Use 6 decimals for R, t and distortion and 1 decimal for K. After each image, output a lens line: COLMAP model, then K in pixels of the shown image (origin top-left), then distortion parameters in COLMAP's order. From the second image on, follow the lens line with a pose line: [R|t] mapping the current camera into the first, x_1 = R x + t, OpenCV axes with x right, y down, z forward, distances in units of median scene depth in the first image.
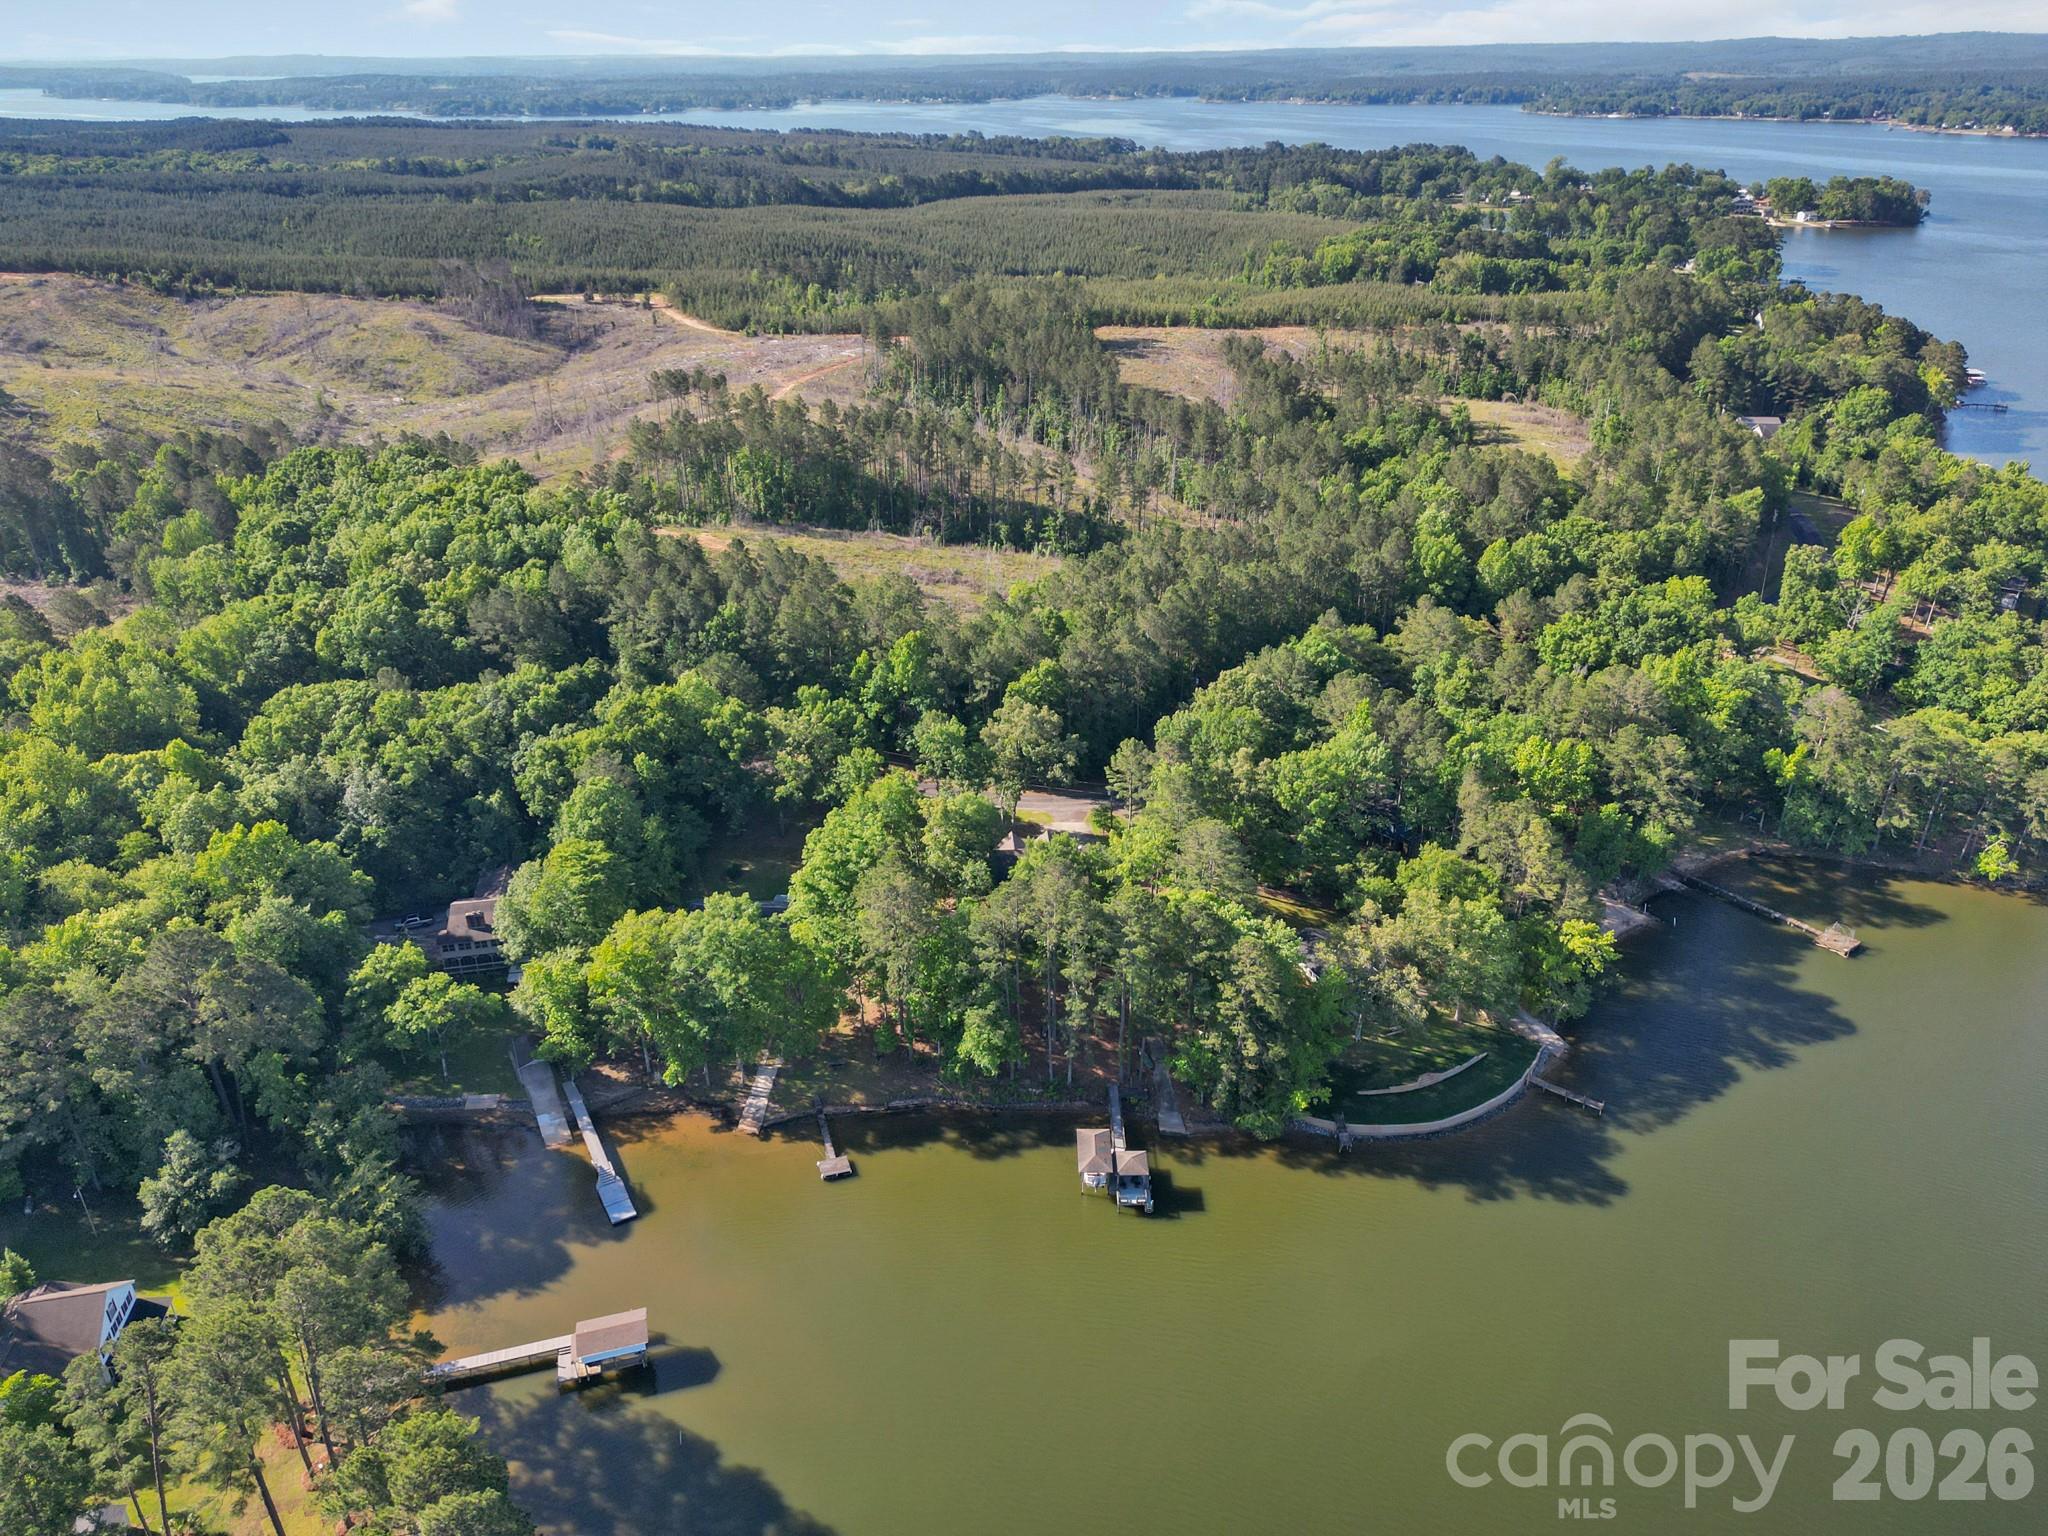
lens RADIAL K [[1440.7, 0, 1025.2], [0, 1440.7, 762.1], [0, 0, 1]] dist [0.068959, -0.062122]
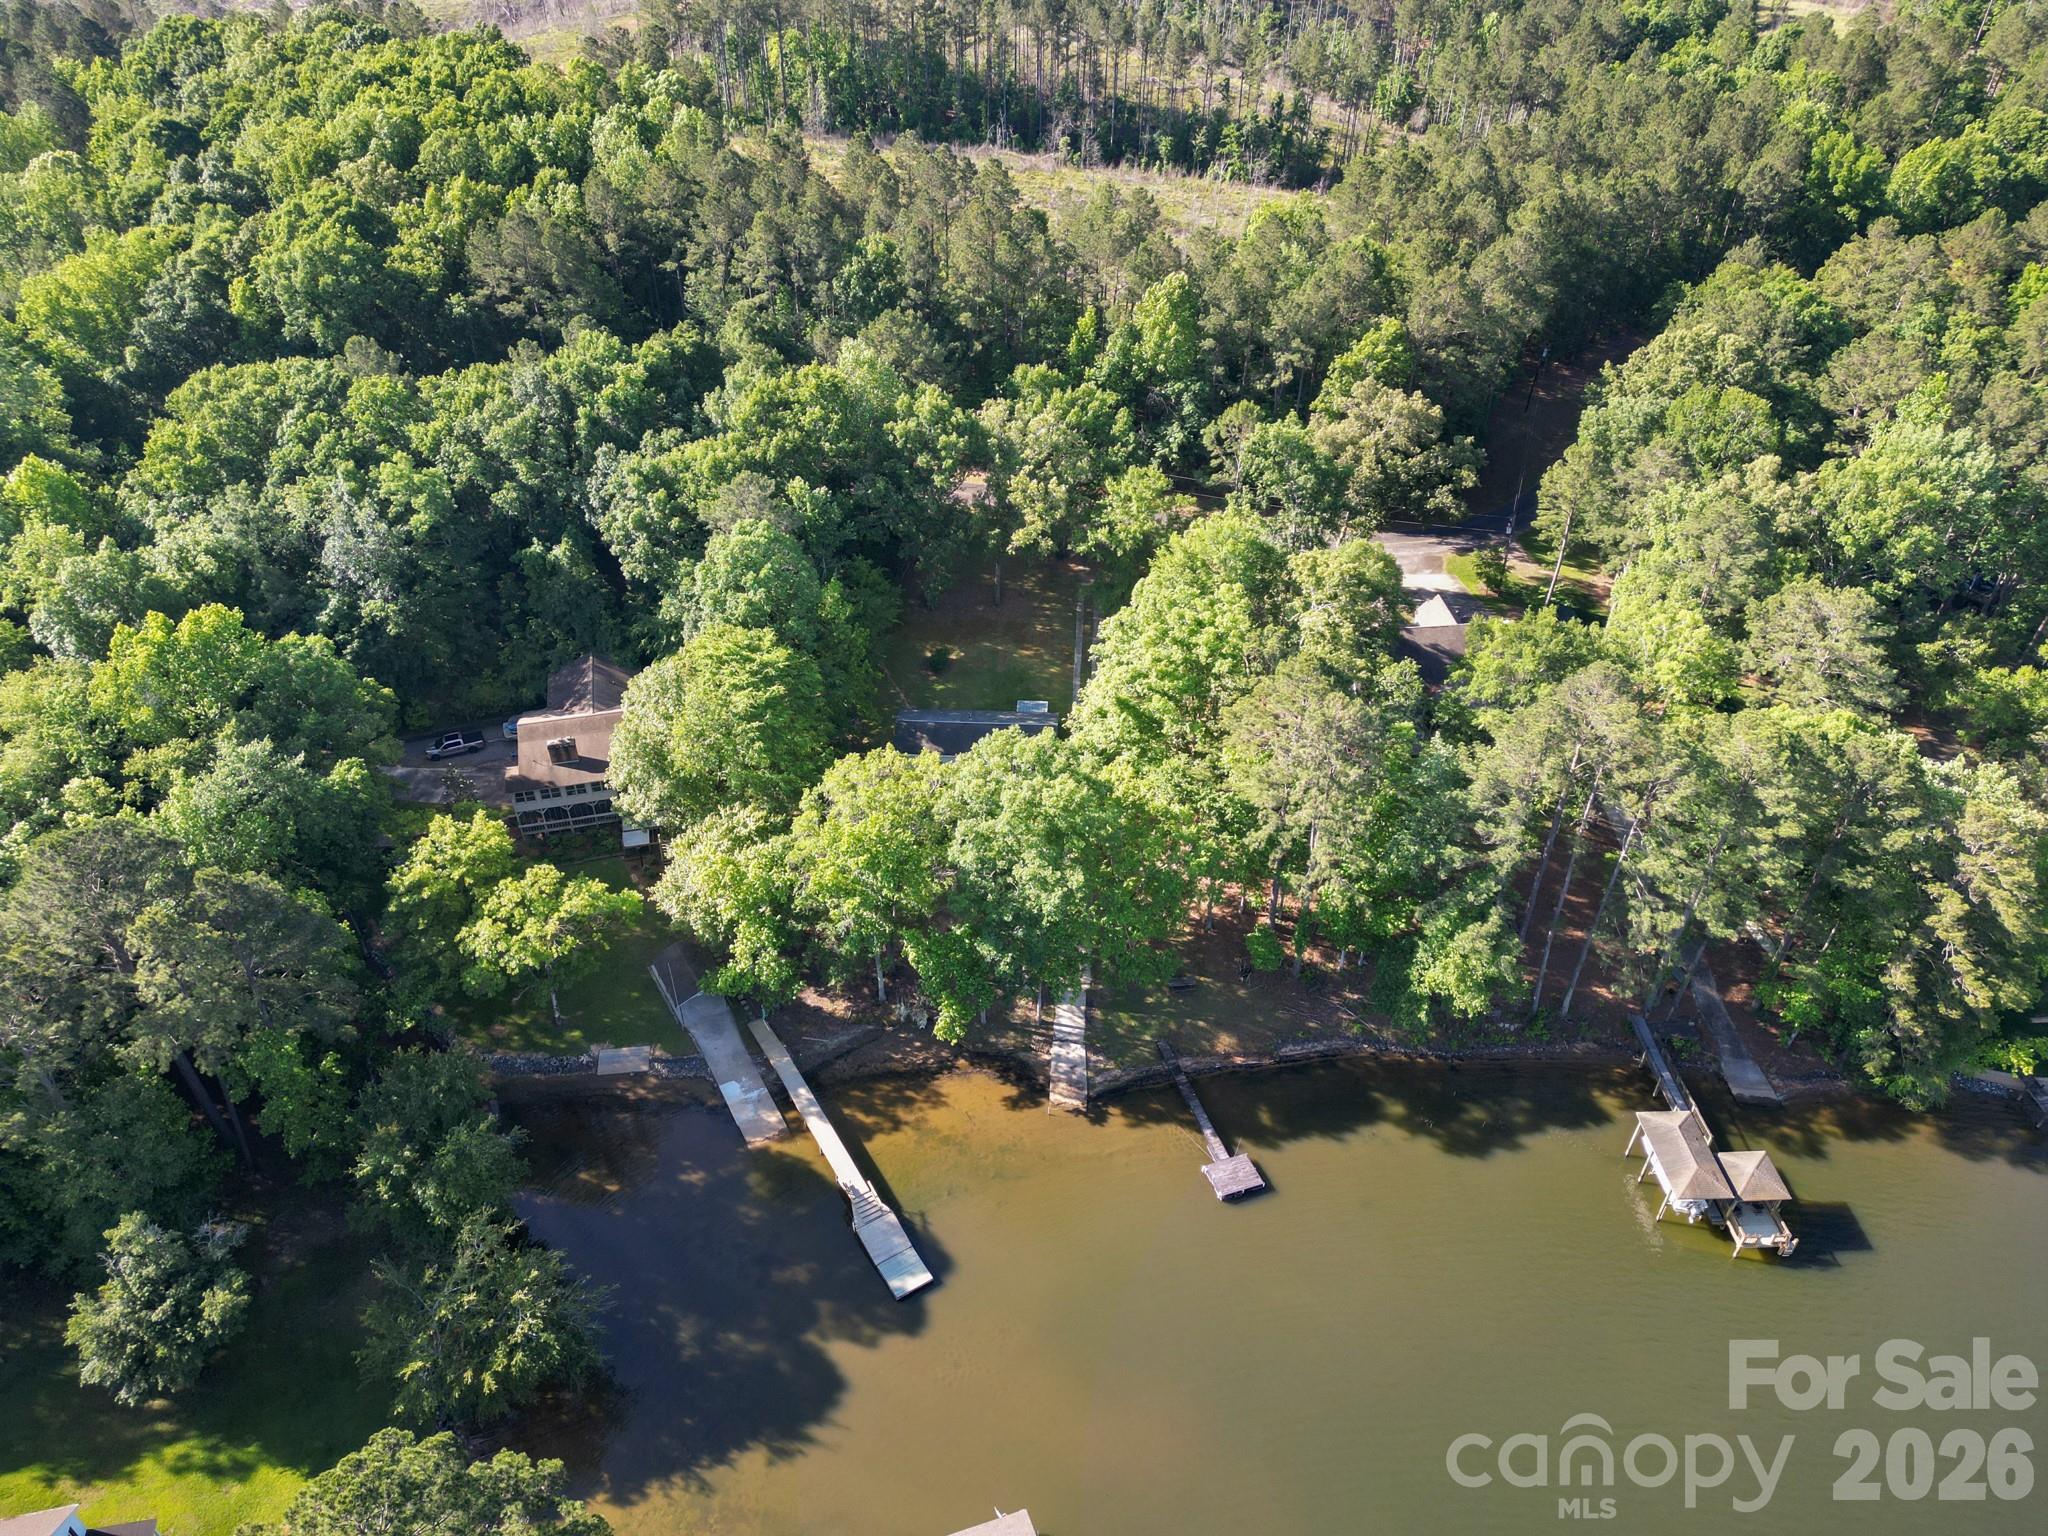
lens RADIAL K [[1440.7, 0, 1020.6], [0, 1440.7, 765.0], [0, 0, 1]] dist [0.068959, -0.062122]
pose [[0.999136, -0.018530, 0.037202, -0.194031], [0.010387, 0.978036, 0.208177, -0.013904], [-0.040242, -0.207611, 0.977383, 0.359206]]
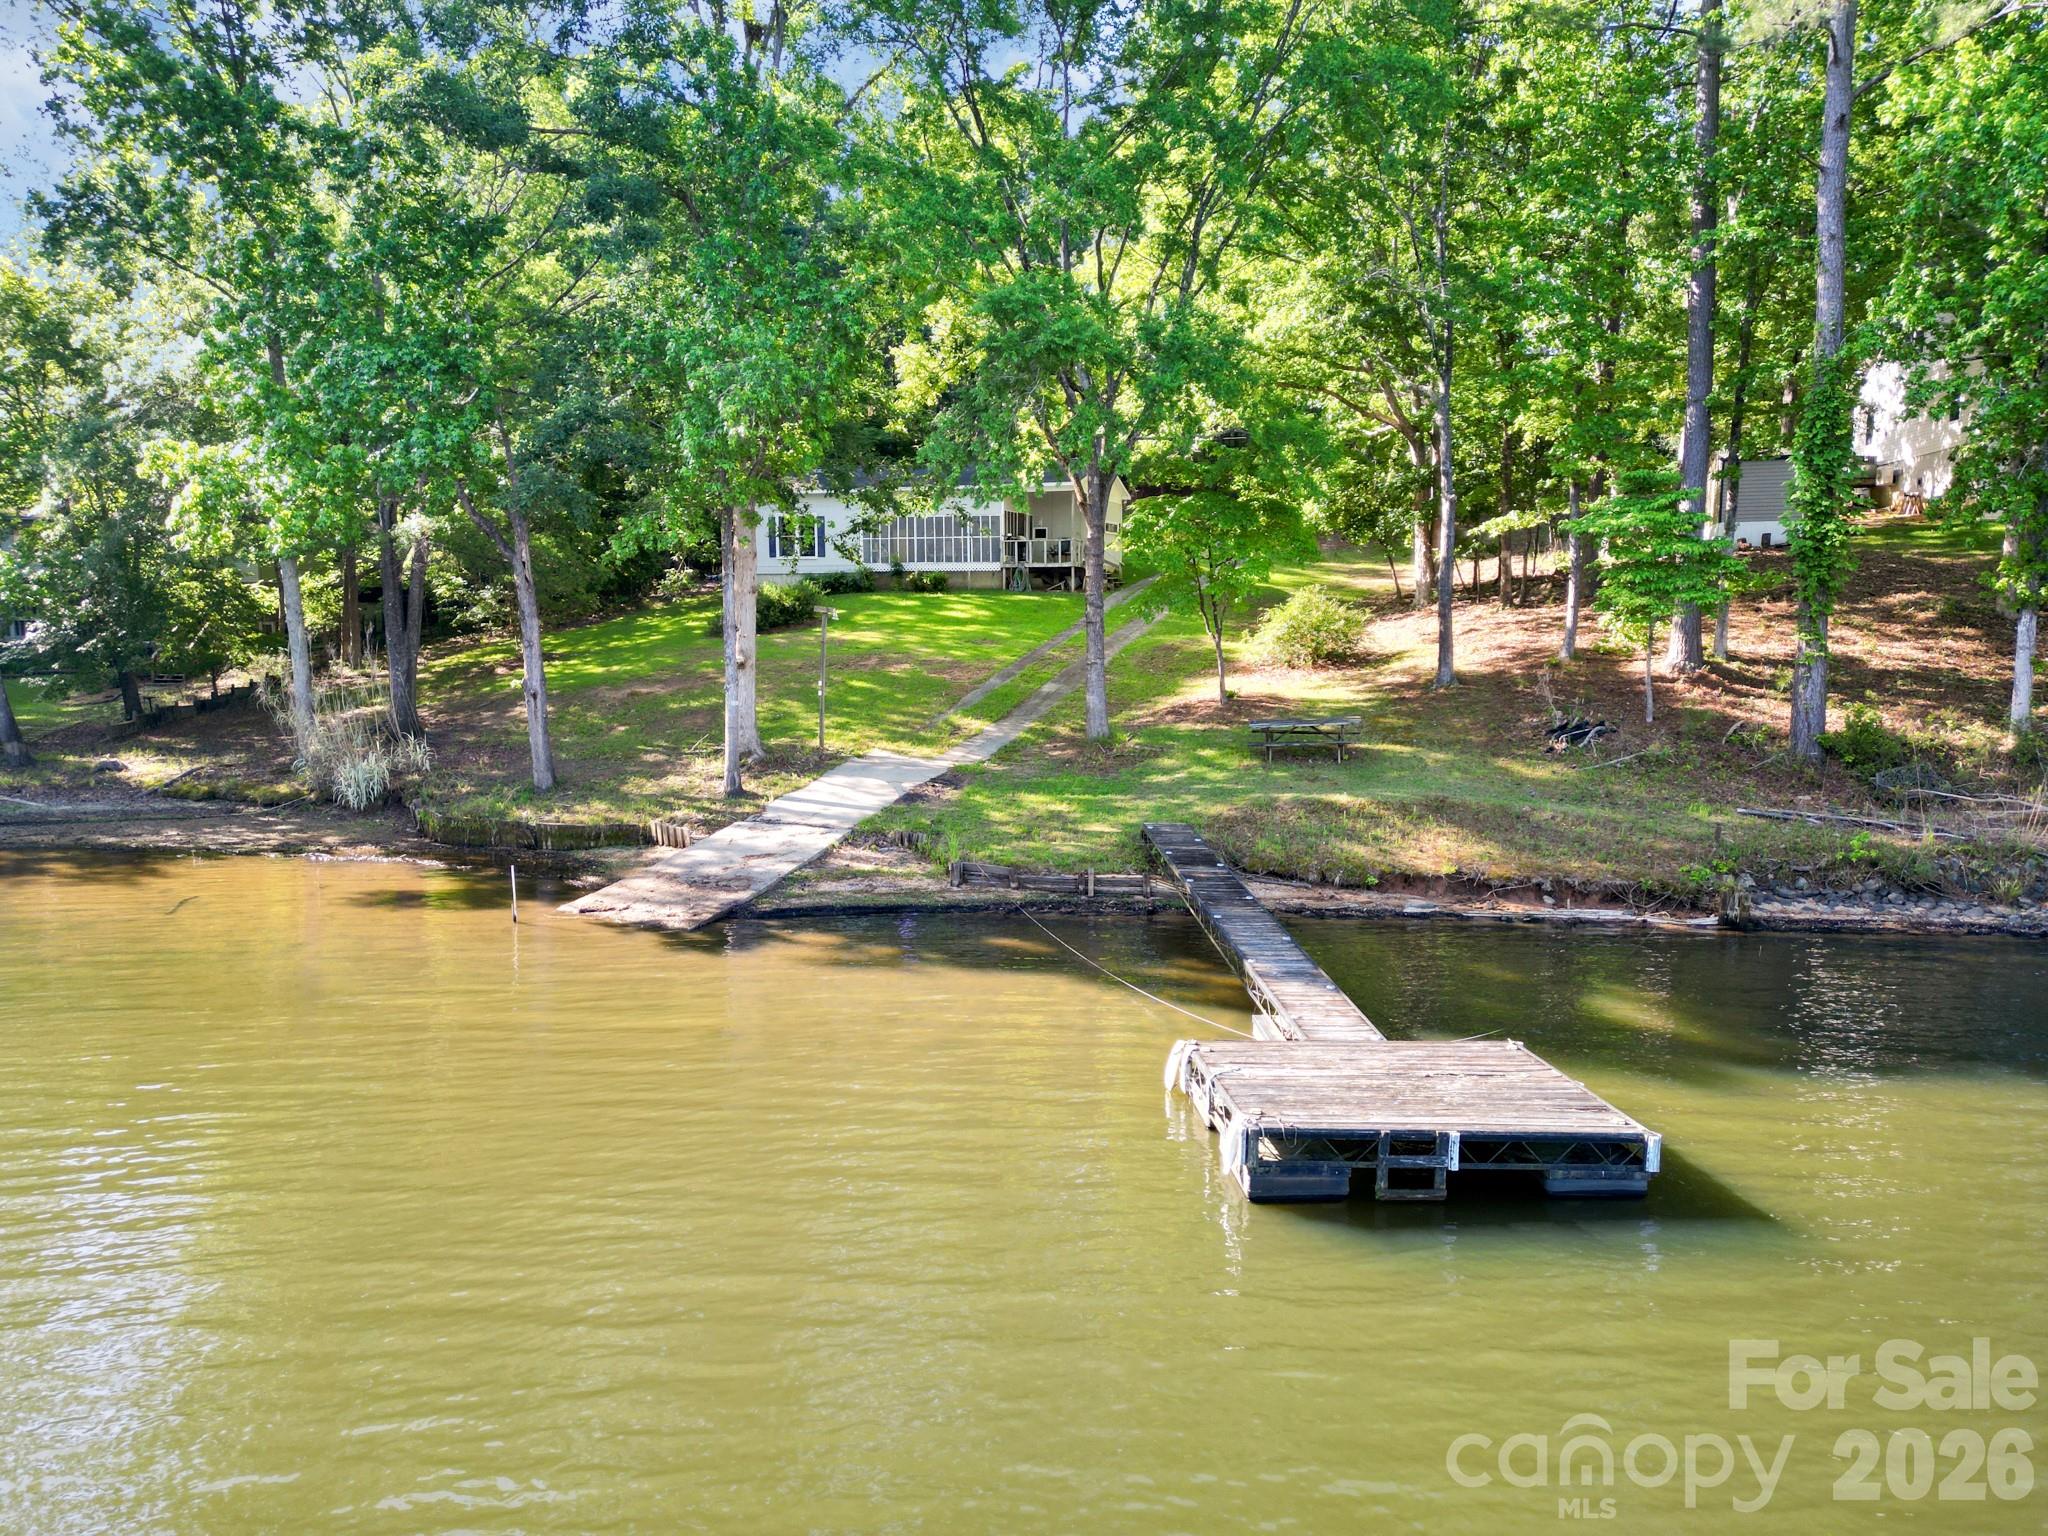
lens RADIAL K [[1440.7, 0, 1024.0], [0, 1440.7, 766.7], [0, 0, 1]] dist [0.068959, -0.062122]
pose [[0.972076, 0.042877, -0.230718, -0.107345], [-0.120694, 0.934512, -0.334844, 0.235322], [0.201251, 0.353339, 0.913591, 0.744080]]
